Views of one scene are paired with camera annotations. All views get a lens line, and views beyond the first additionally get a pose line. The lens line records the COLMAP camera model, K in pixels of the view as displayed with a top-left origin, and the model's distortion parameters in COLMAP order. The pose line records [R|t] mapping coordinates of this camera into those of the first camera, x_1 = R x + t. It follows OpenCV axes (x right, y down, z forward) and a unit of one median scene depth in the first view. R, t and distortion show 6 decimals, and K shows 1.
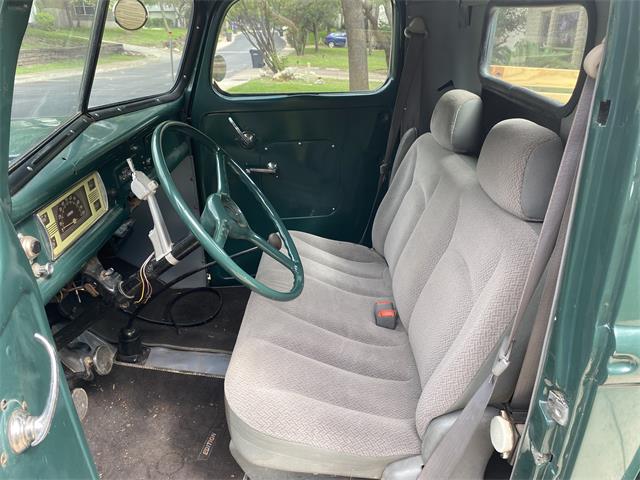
lens RADIAL K [[489.1, 0, 312.2], [0, 489.1, 241.2], [0, 0, 1]] dist [0.012502, 0.004313]
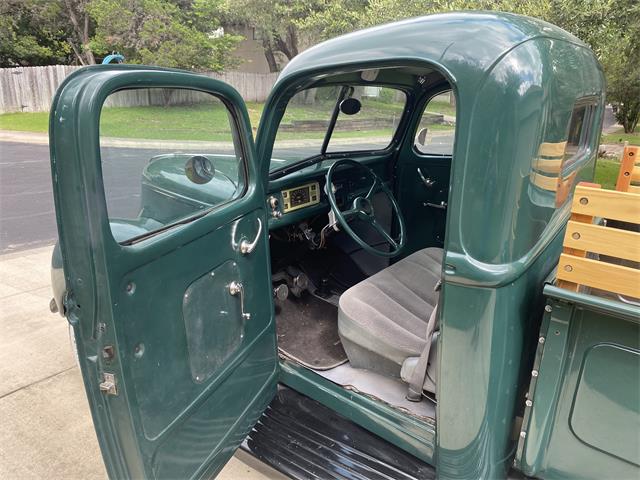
lens RADIAL K [[485.2, 0, 323.4], [0, 485.2, 240.6], [0, 0, 1]] dist [0.015915, -0.021651]
pose [[0.830139, 0.170876, -0.530726, 0.415454], [-0.238617, 0.969184, -0.061190, 0.127397], [0.503916, 0.177436, 0.845331, -0.385357]]
